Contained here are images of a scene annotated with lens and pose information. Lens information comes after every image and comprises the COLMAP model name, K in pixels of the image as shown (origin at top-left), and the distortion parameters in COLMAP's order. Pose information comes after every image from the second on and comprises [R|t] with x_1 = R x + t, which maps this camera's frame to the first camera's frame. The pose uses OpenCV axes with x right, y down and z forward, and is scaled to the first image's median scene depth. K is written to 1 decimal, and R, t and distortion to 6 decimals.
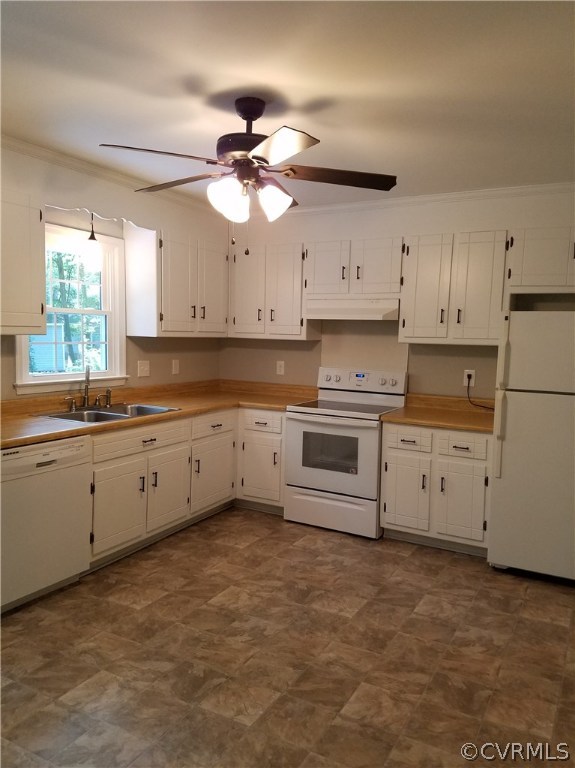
lens RADIAL K [[596.5, 0, 278.8], [0, 596.5, 386.1], [0, 0, 1]] dist [0.237854, -0.438430]
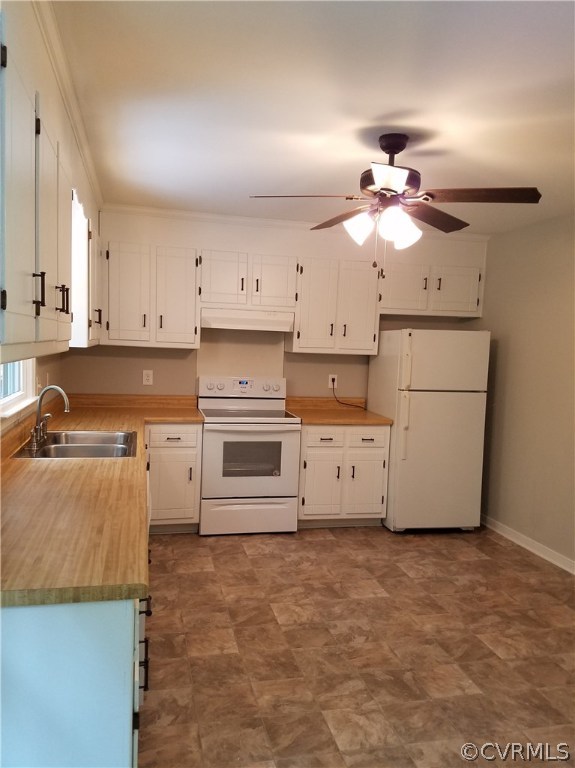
lens RADIAL K [[596.5, 0, 278.8], [0, 596.5, 386.1], [0, 0, 1]] dist [0.237854, -0.438430]
pose [[0.742506, -0.046306, 0.668237, -0.589855], [0.042190, 0.998860, 0.022338, -0.037053], [-0.668510, 0.011607, 0.743613, 0.211519]]
